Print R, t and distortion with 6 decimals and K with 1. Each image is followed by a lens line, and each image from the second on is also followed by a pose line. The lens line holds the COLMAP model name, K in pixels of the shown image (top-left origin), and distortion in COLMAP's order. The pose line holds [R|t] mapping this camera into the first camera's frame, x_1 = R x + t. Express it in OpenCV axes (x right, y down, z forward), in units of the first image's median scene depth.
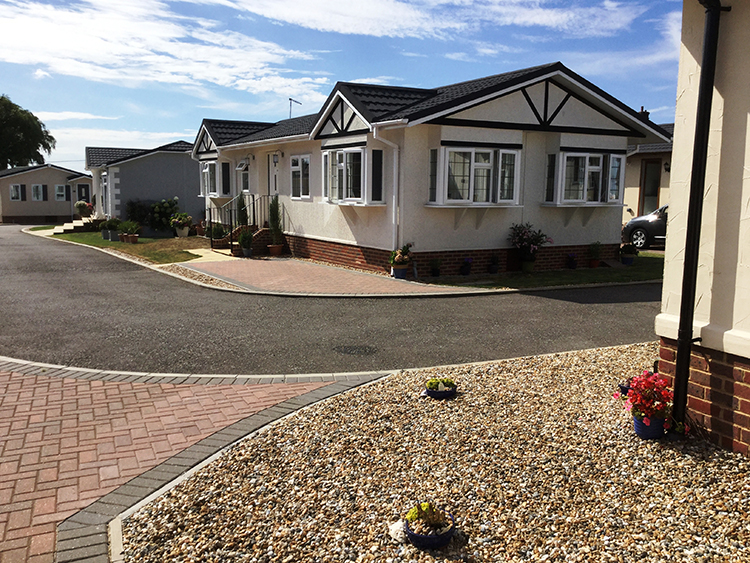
lens RADIAL K [[662.1, 0, 375.0], [0, 662.1, 281.5], [0, 0, 1]] dist [0.111911, -0.225403]
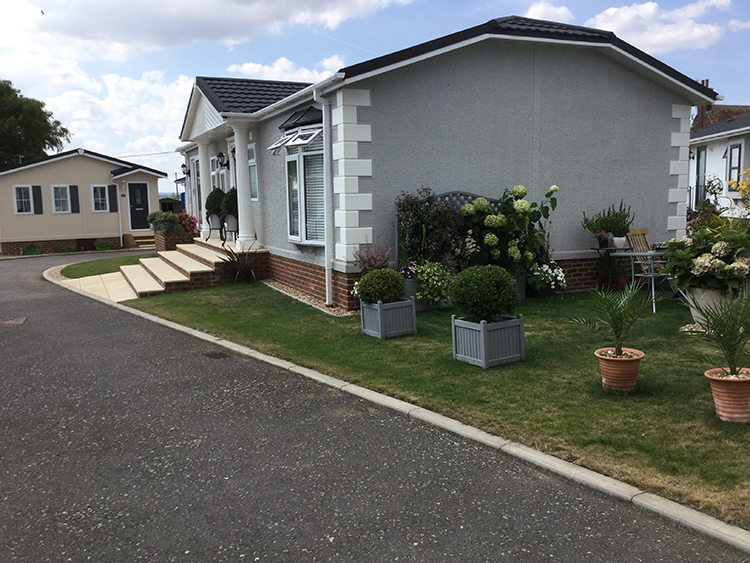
lens RADIAL K [[662.1, 0, 375.0], [0, 662.1, 281.5], [0, 0, 1]] dist [0.111911, -0.225403]
pose [[0.999592, -0.028553, 0.001110, -0.248732], [0.028563, 0.999527, -0.011374, -0.050029], [-0.000785, 0.011401, 0.999935, 0.447401]]
